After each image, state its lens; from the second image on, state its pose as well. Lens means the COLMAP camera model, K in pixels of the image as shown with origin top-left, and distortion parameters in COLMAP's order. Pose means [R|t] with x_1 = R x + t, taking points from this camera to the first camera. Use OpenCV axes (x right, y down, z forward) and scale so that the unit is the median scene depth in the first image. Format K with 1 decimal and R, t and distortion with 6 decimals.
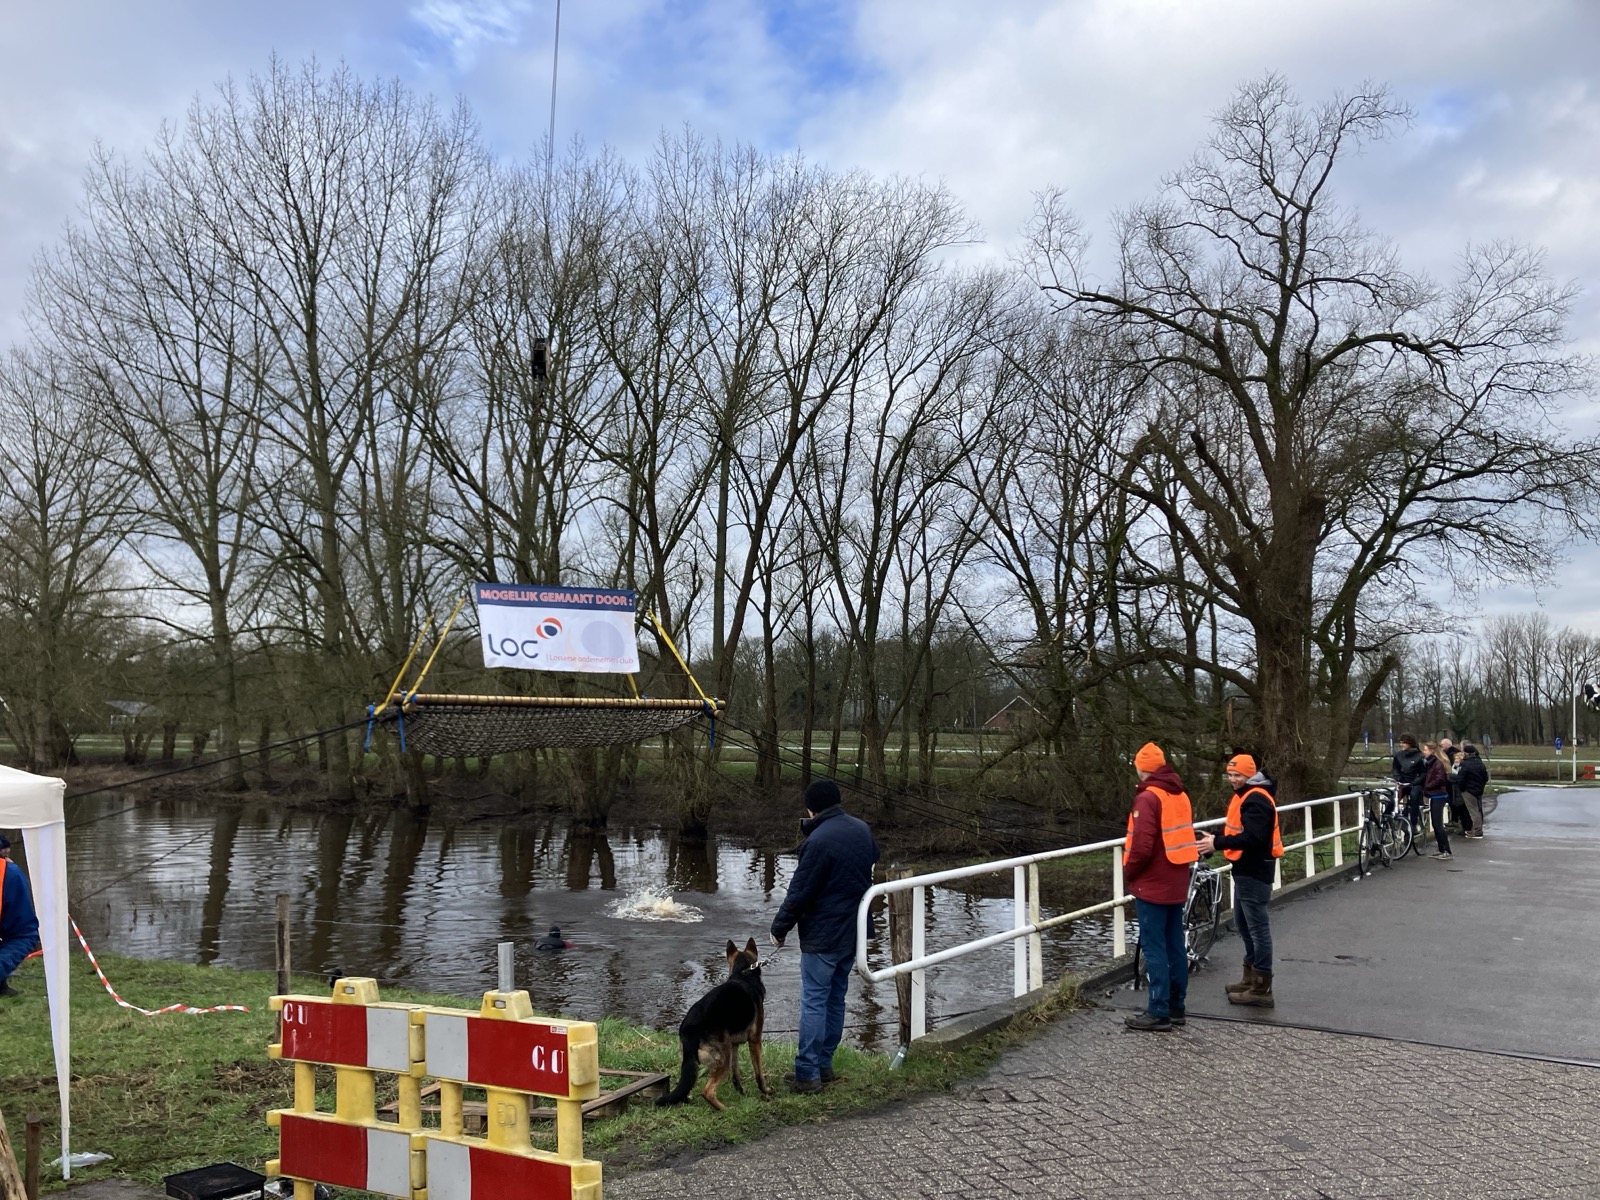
lens RADIAL K [[1271.0, 0, 776.0], [0, 1271.0, 625.8], [0, 0, 1]] dist [0.045952, -0.049474]
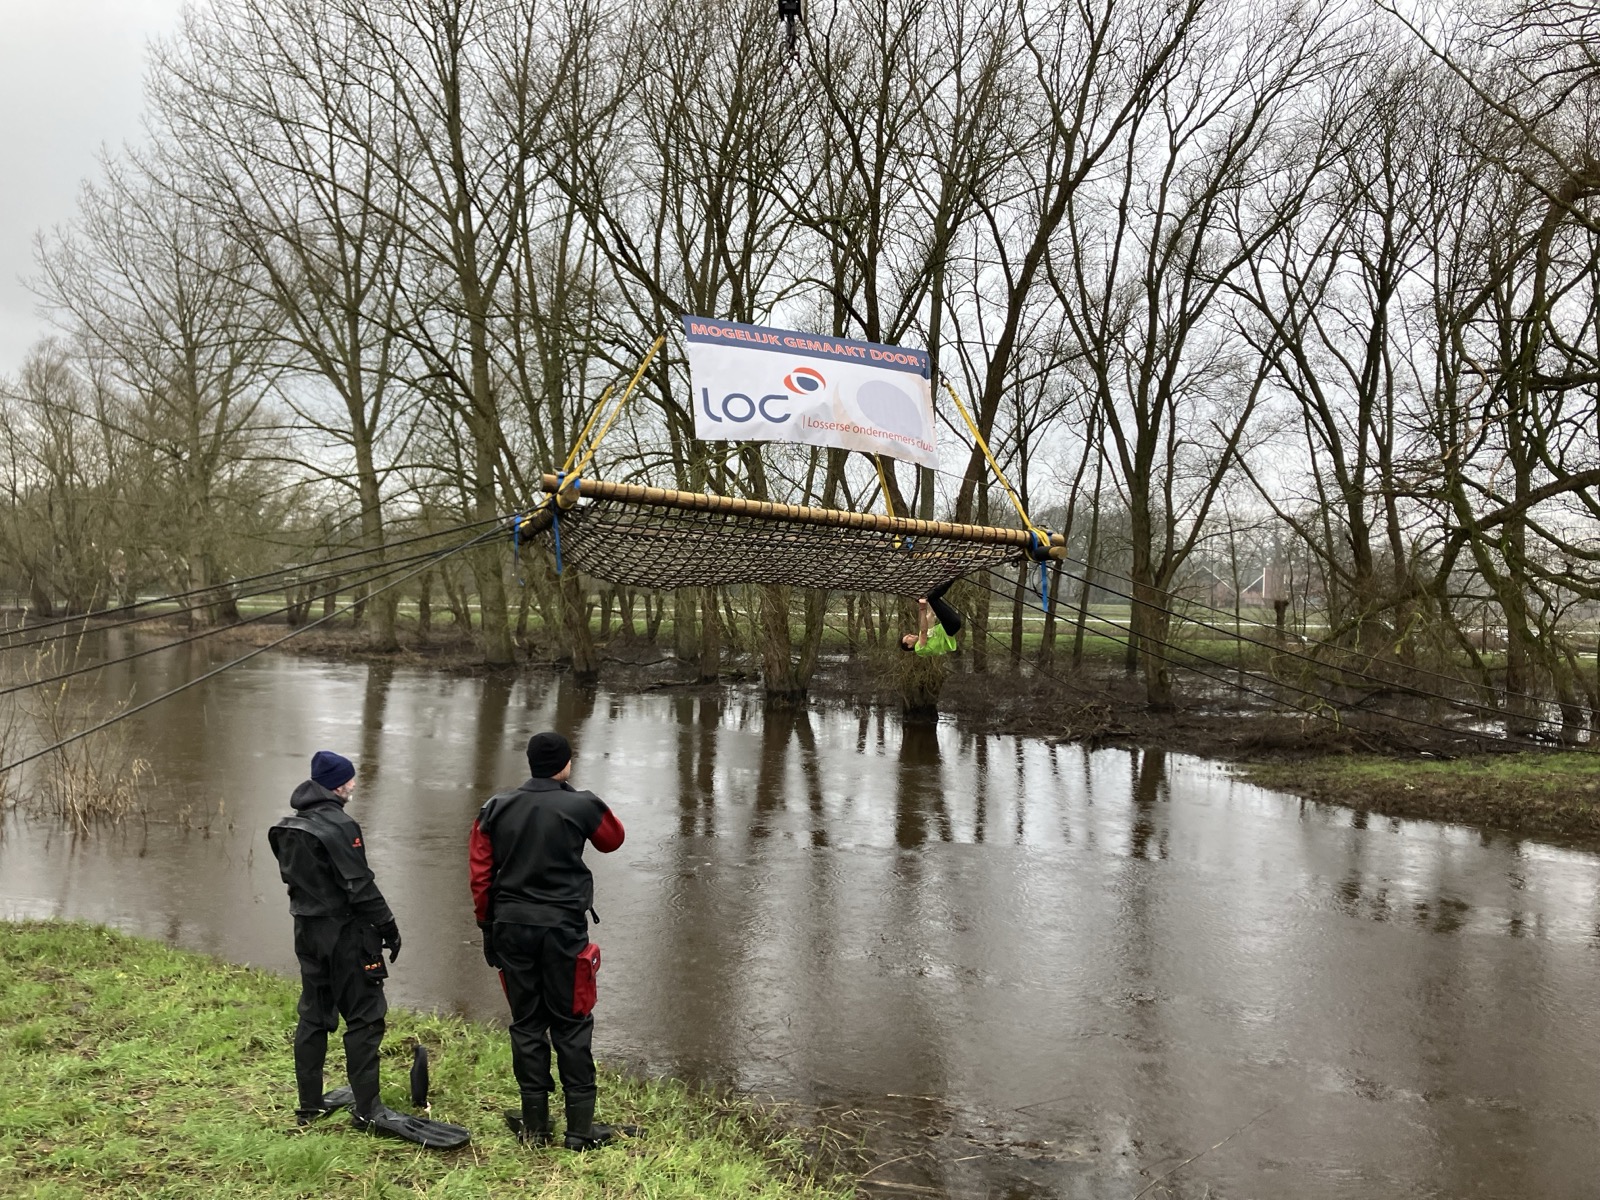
lens RADIAL K [[1271.0, 0, 813.9], [0, 1271.0, 605.3], [0, 0, 1]] dist [0.045952, -0.049474]
pose [[0.995615, 0.008424, -0.093168, -0.046935], [-0.000493, 0.996396, 0.084818, 0.022659], [0.093546, -0.084400, 0.992031, 0.163275]]
